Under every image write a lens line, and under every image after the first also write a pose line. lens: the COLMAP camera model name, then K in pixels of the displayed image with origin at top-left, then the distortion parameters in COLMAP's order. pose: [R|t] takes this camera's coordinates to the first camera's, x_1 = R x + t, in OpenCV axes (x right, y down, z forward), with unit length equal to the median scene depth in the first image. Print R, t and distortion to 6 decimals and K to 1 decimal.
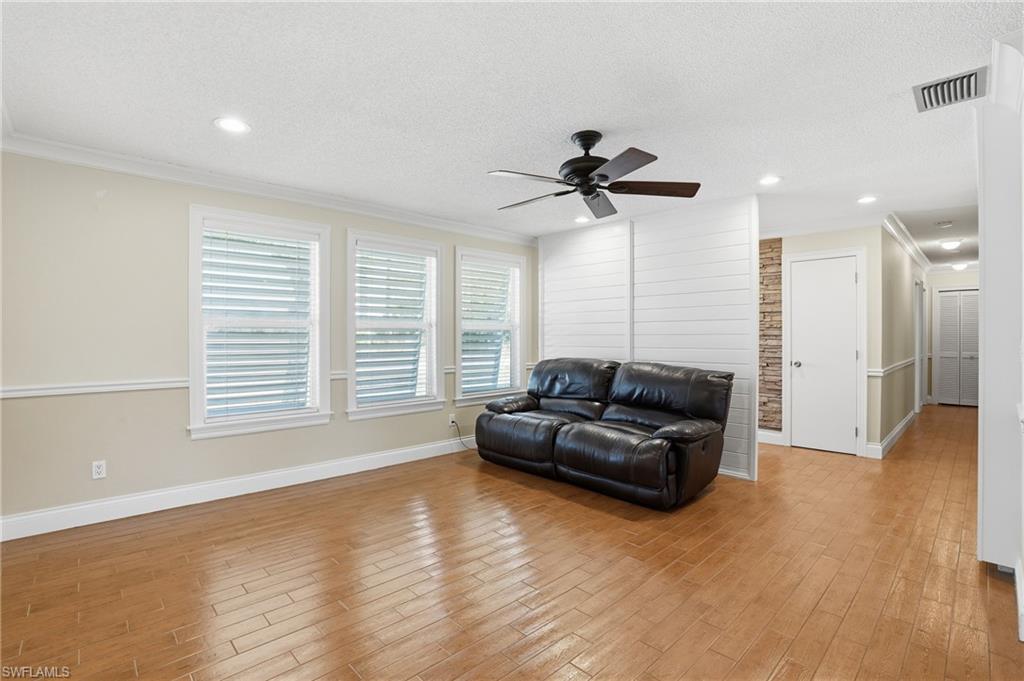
lens RADIAL K [[475.6, 0, 510.5], [0, 475.6, 338.0], [0, 0, 1]] dist [-0.067709, 0.023918]
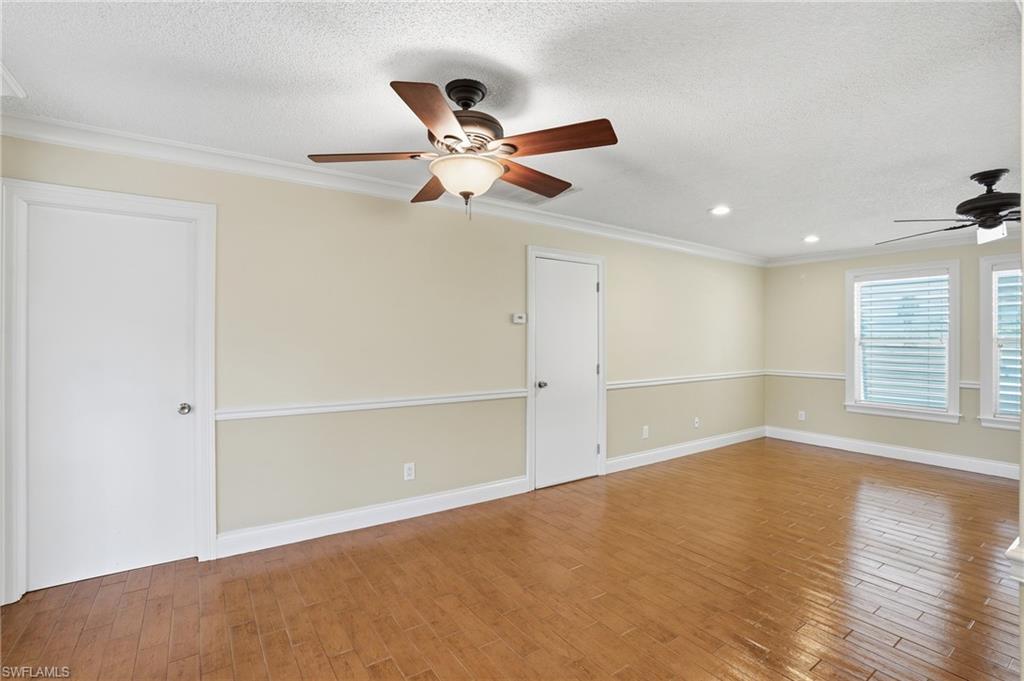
lens RADIAL K [[475.6, 0, 510.5], [0, 475.6, 338.0], [0, 0, 1]] dist [-0.067709, 0.023918]
pose [[-0.155002, 0.000352, -0.987914, 1.000886], [-0.009680, 0.999951, 0.001876, -0.031273], [0.987867, 0.009854, -0.154991, 0.049114]]
